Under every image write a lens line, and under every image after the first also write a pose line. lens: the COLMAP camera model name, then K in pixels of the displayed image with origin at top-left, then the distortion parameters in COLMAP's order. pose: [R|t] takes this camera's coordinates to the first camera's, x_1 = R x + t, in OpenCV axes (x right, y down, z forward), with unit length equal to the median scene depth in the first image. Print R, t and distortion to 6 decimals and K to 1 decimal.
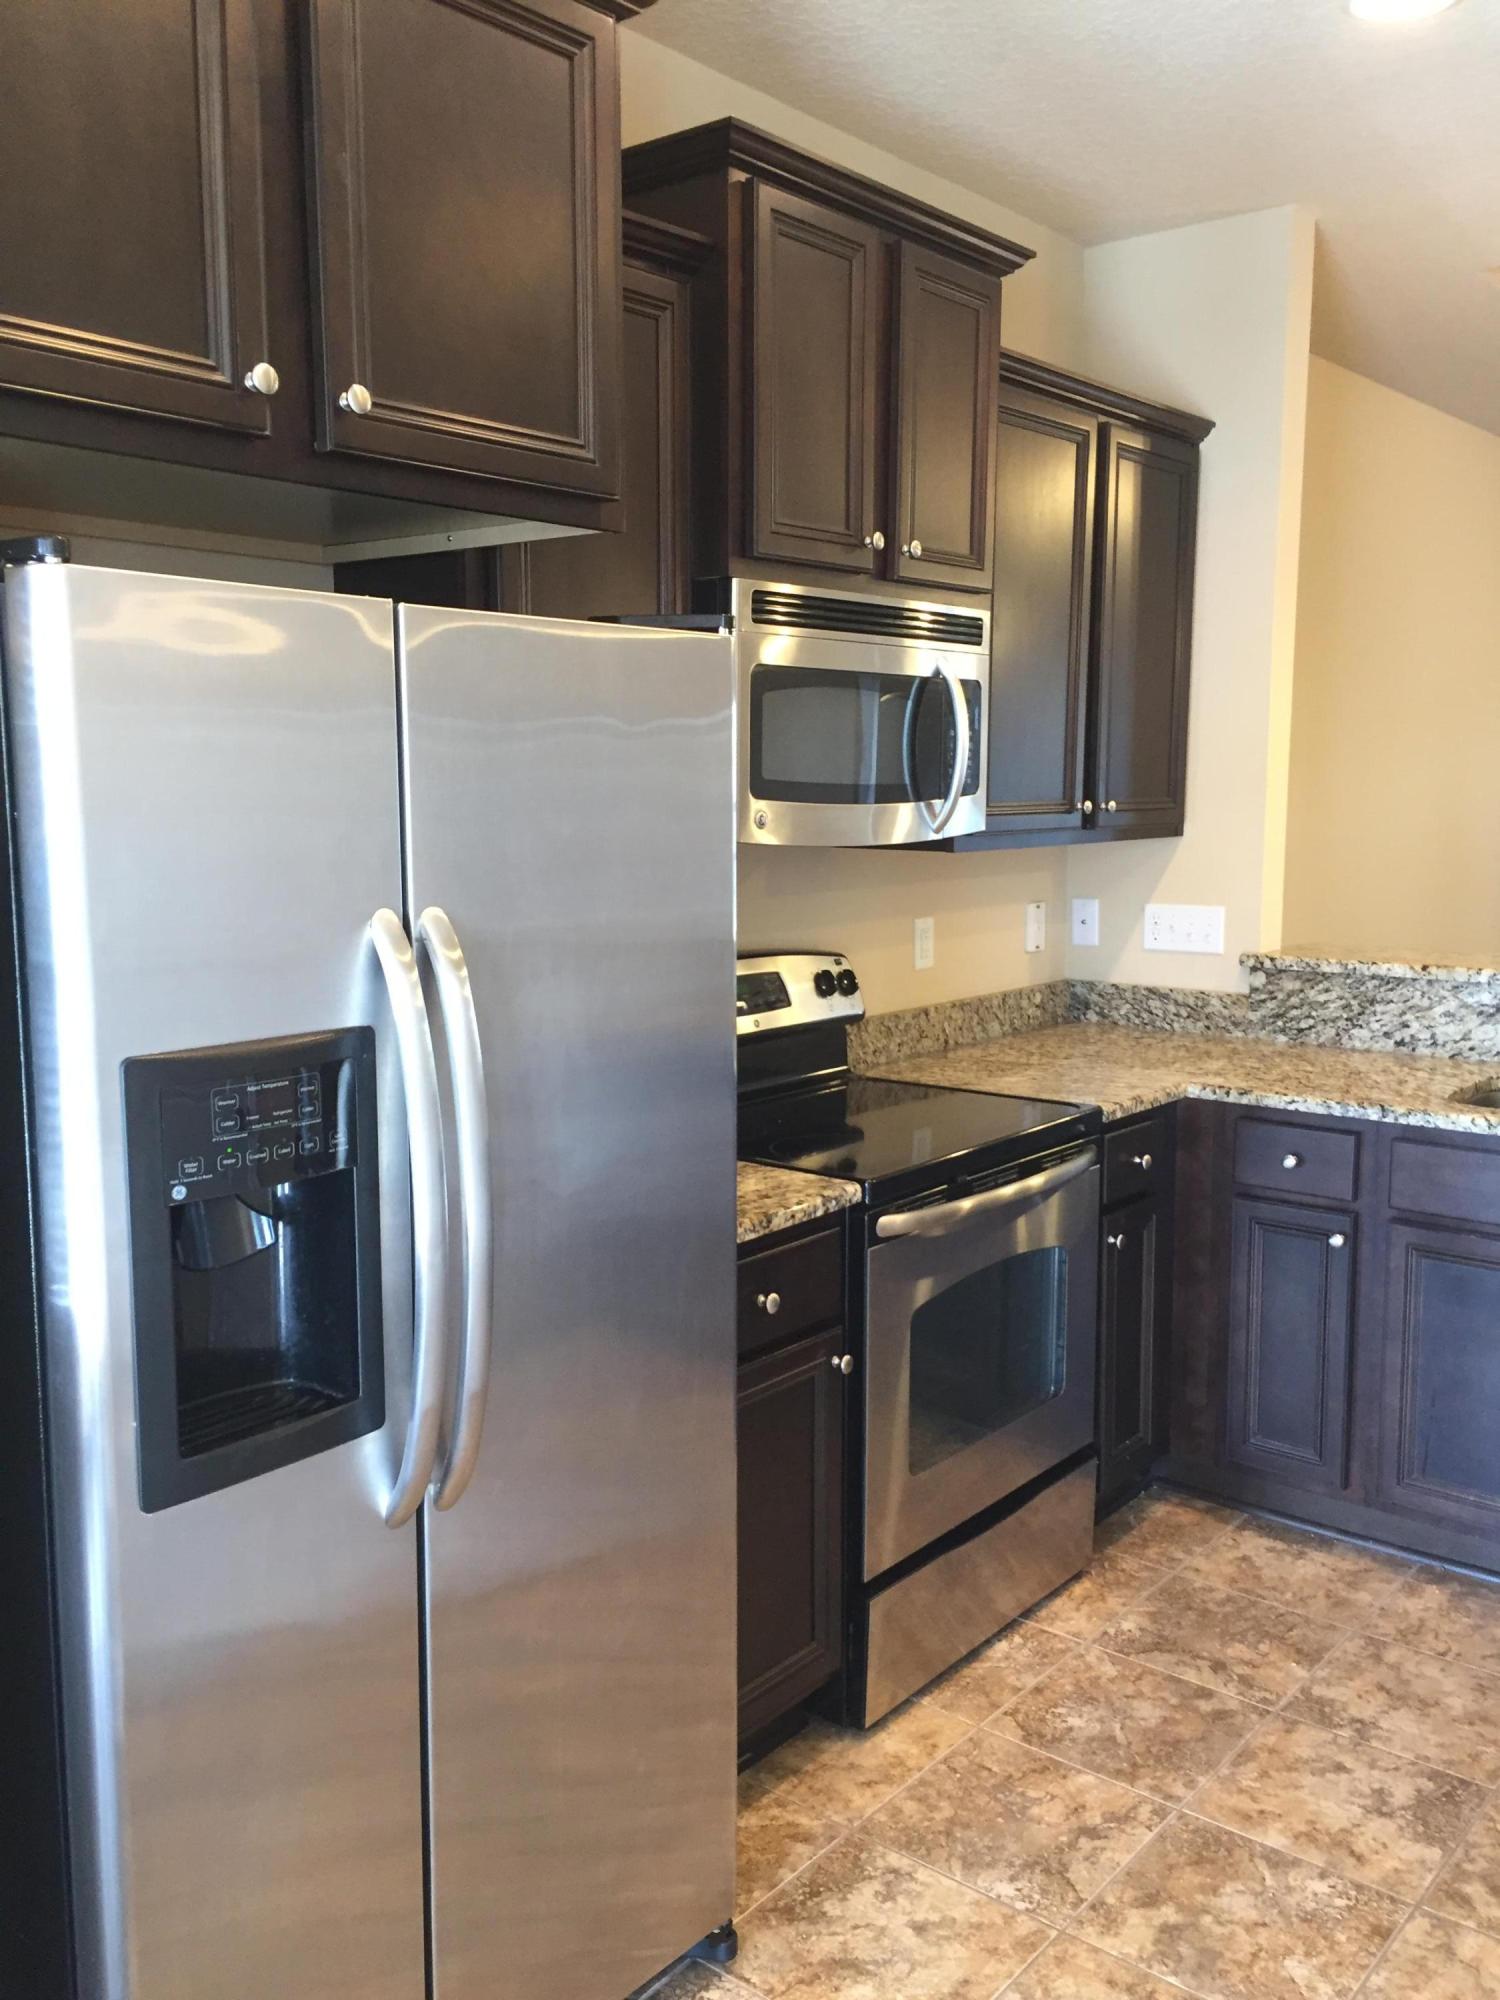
lens RADIAL K [[1700.8, 0, 764.7], [0, 1700.8, 995.0], [0, 0, 1]] dist [0.080781, -0.098523]
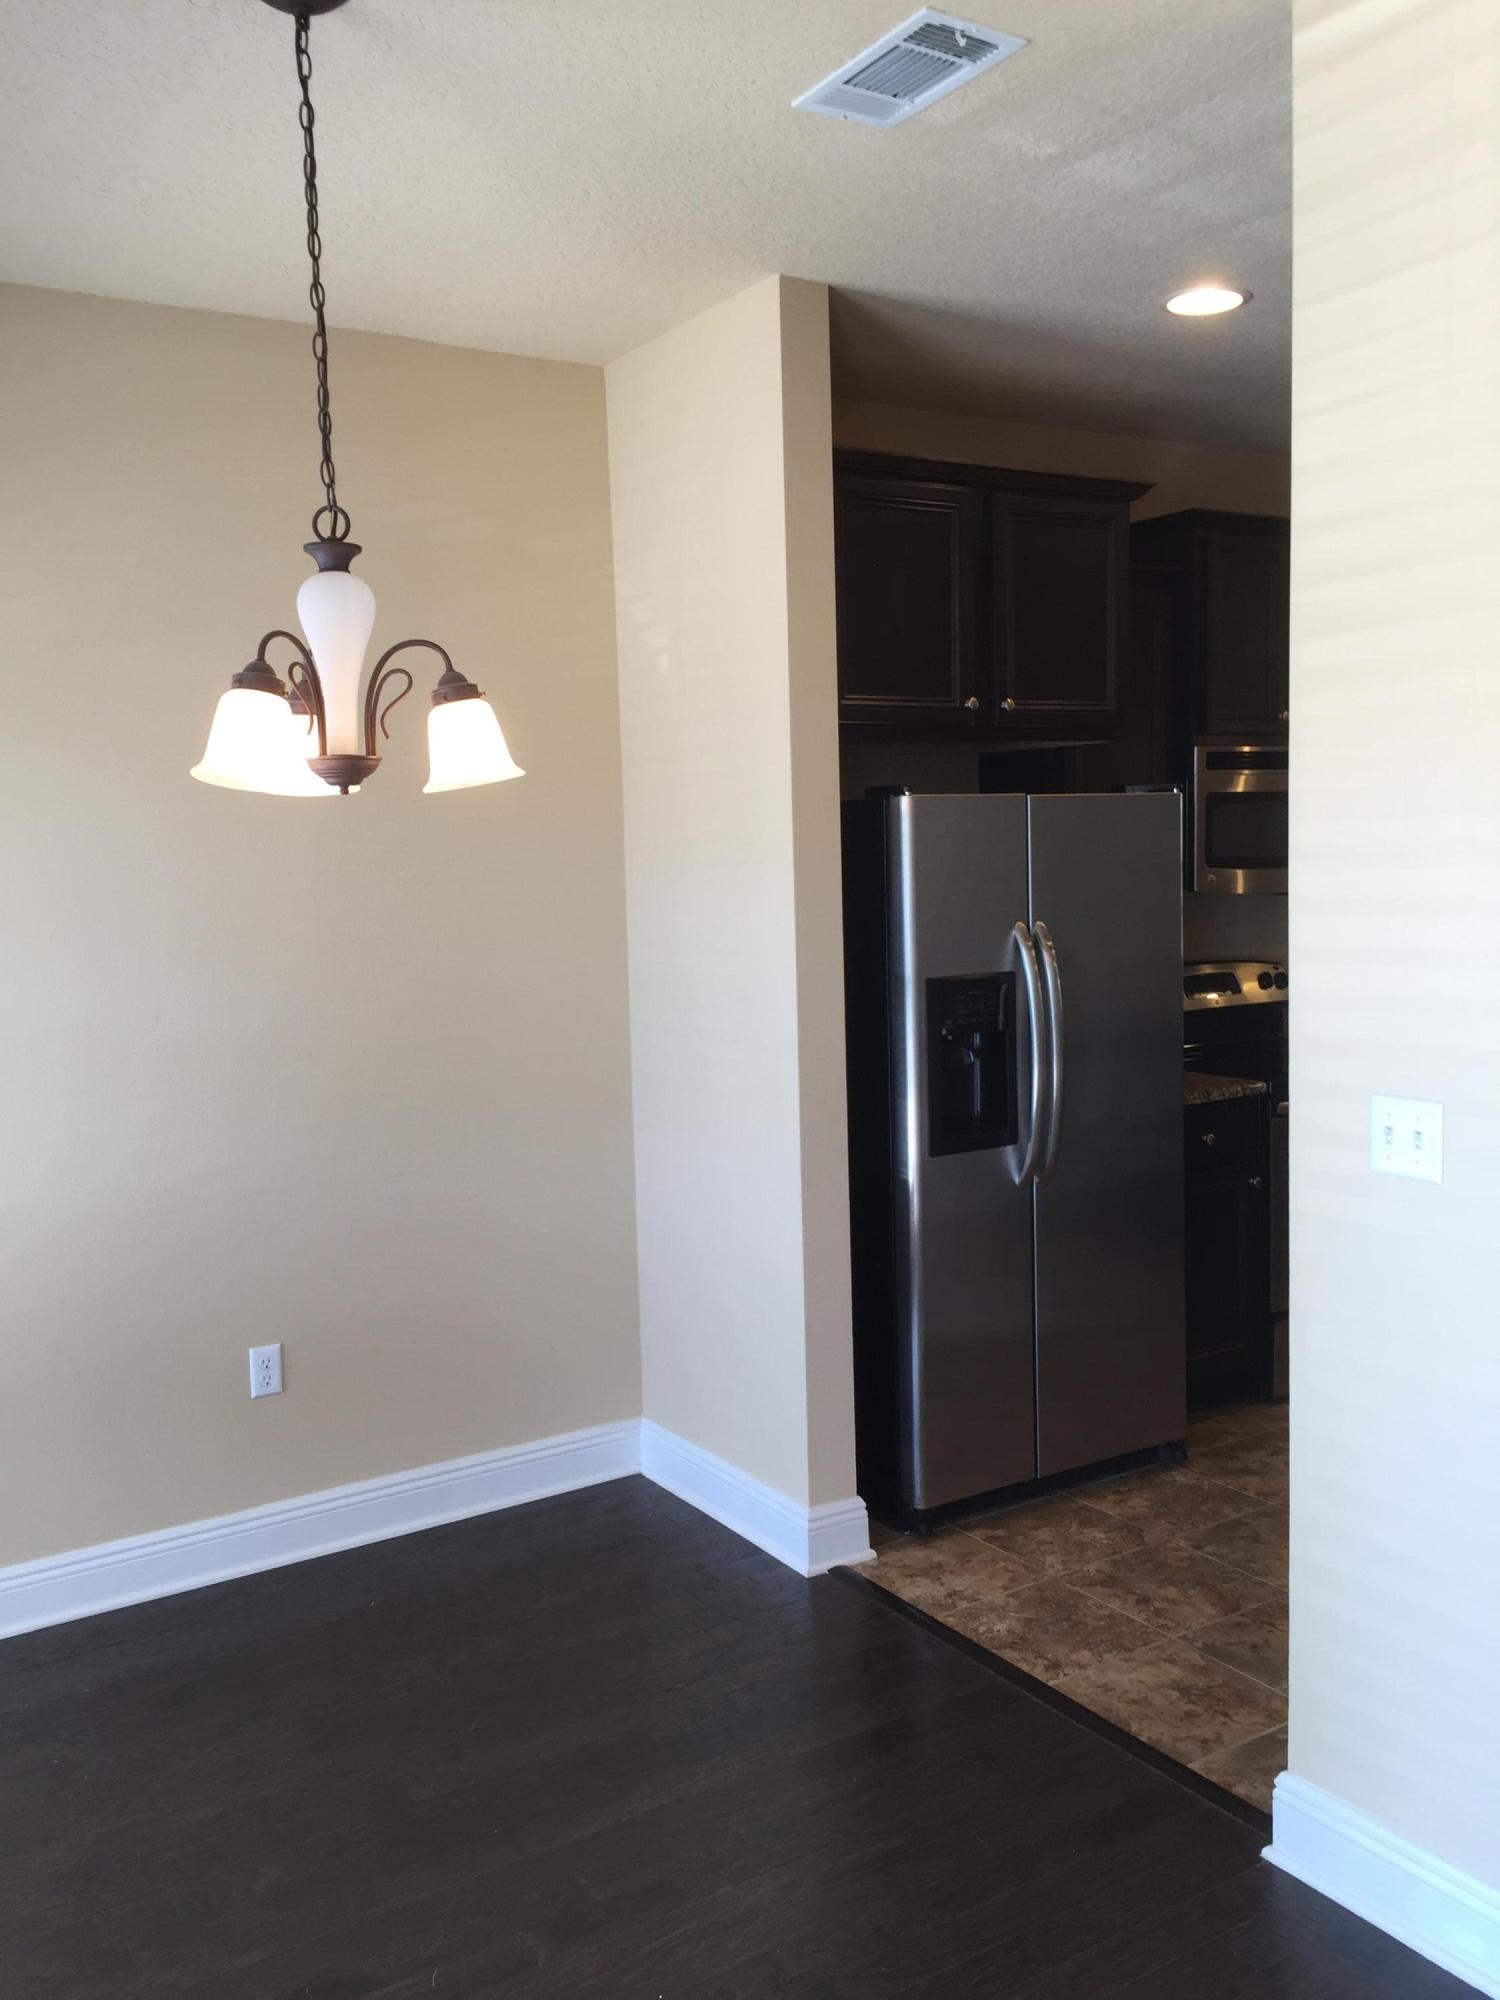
lens RADIAL K [[1700.8, 0, 770.8], [0, 1700.8, 998.3], [0, 0, 1]] dist [0.080781, -0.098523]
pose [[0.951893, 0.000173, -0.306431, 0.092750], [-0.010456, 0.999436, -0.031914, 0.071478], [0.306253, 0.033583, 0.951358, -0.720390]]
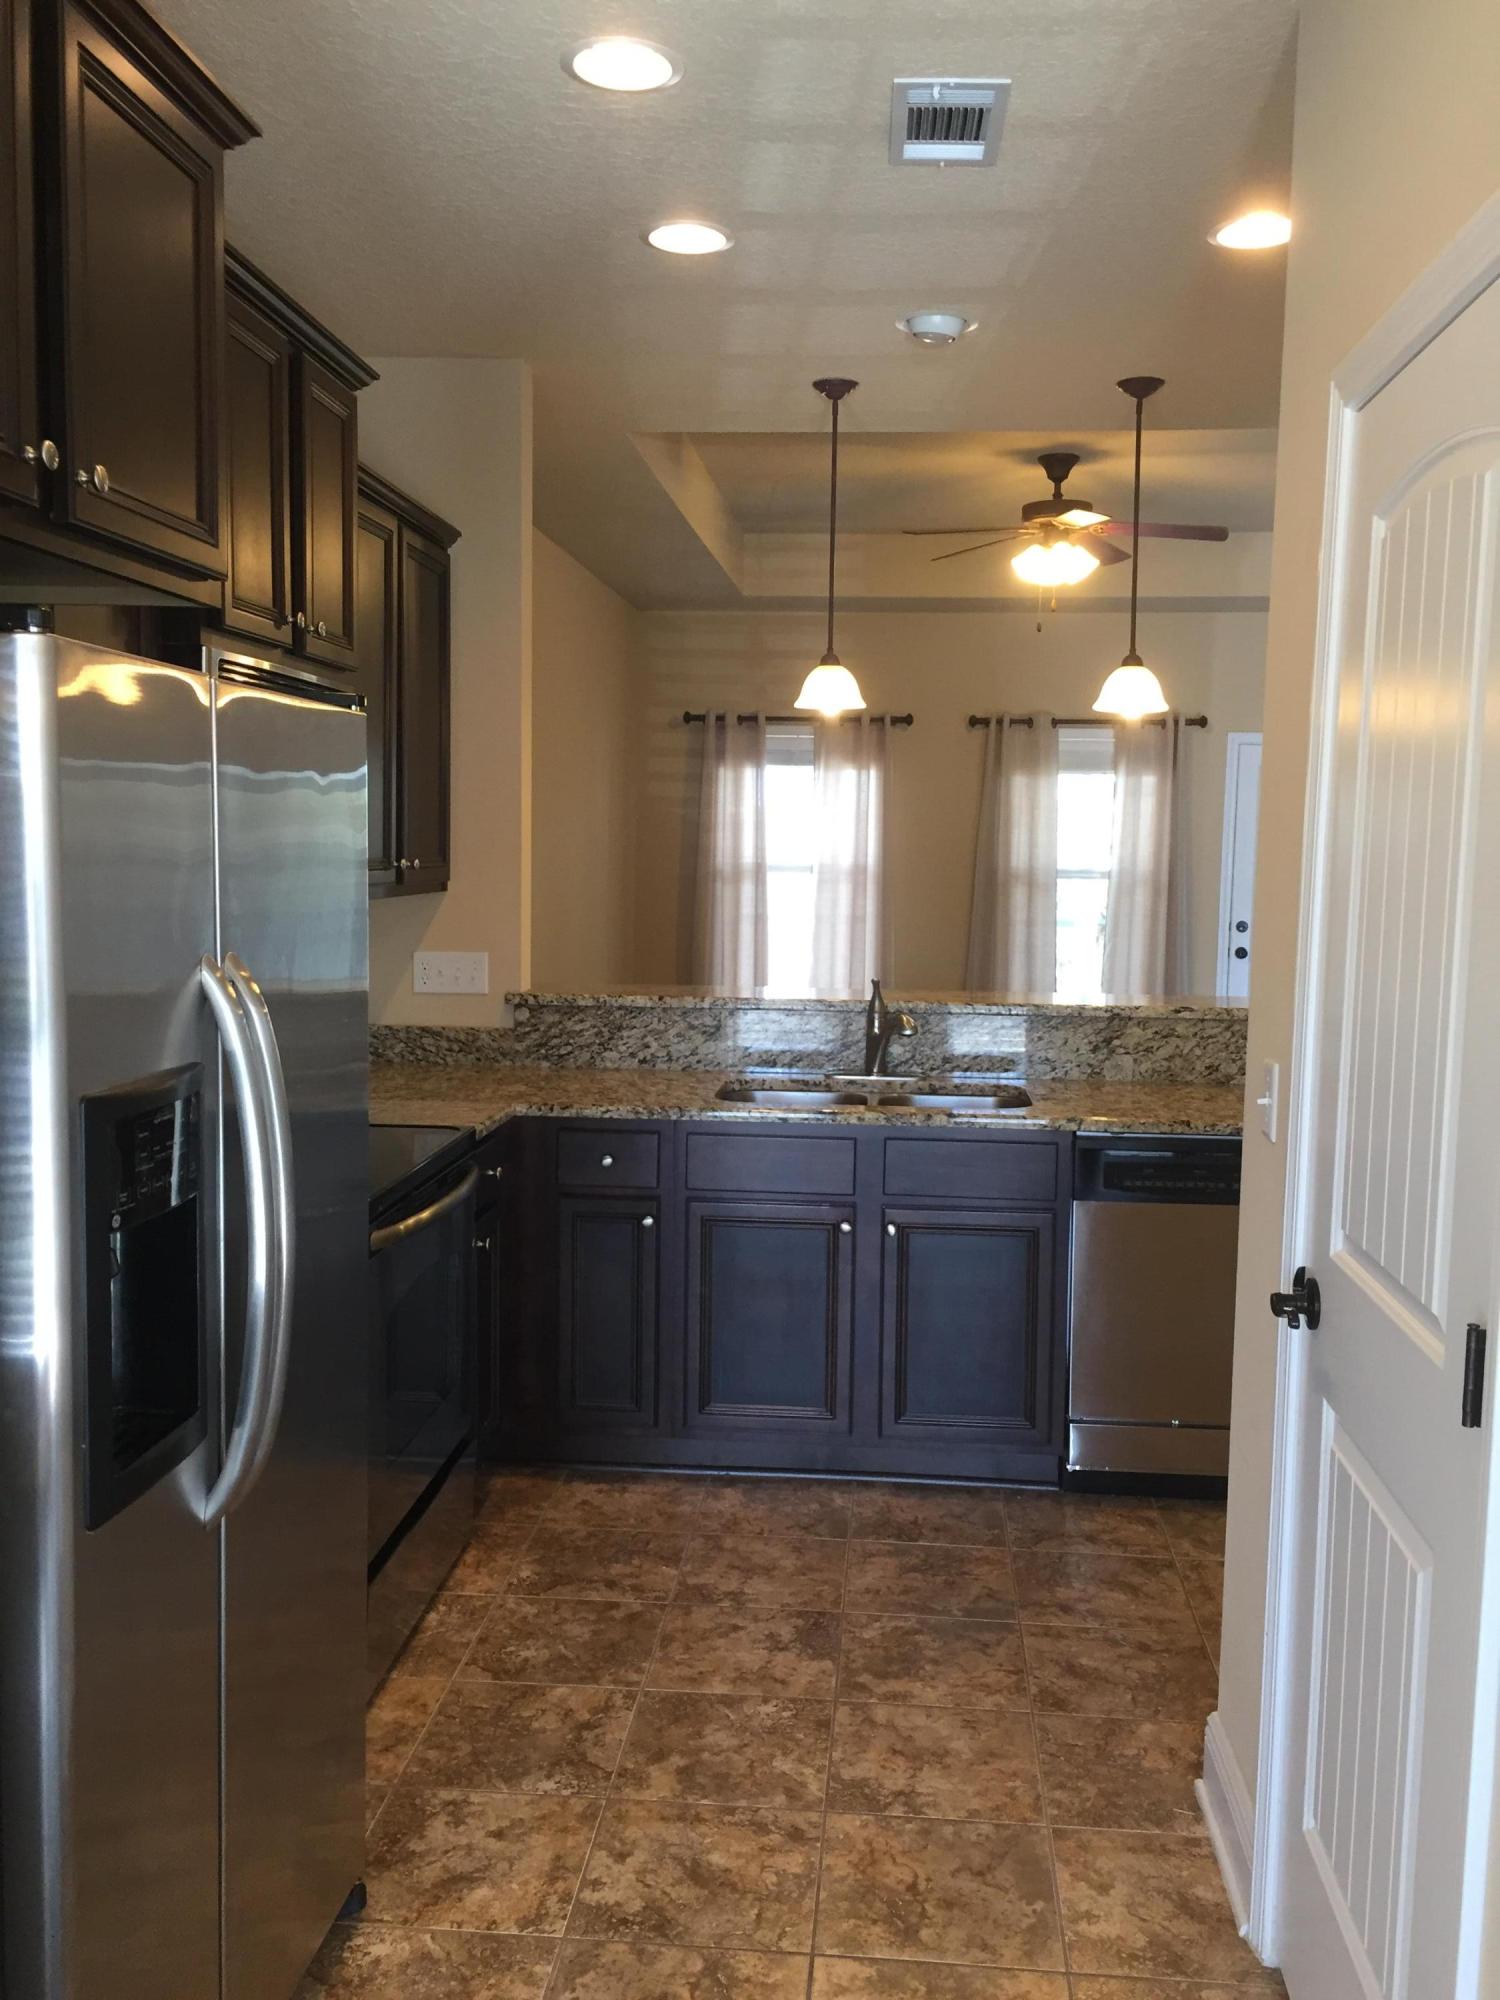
lens RADIAL K [[1700.8, 0, 753.1], [0, 1700.8, 998.9], [0, 0, 1]] dist [0.080781, -0.098523]
pose [[0.826445, -0.037129, 0.561791, -0.291960], [0.054391, 0.998421, -0.014027, 0.006340], [-0.560384, 0.042149, 0.827160, -0.052757]]
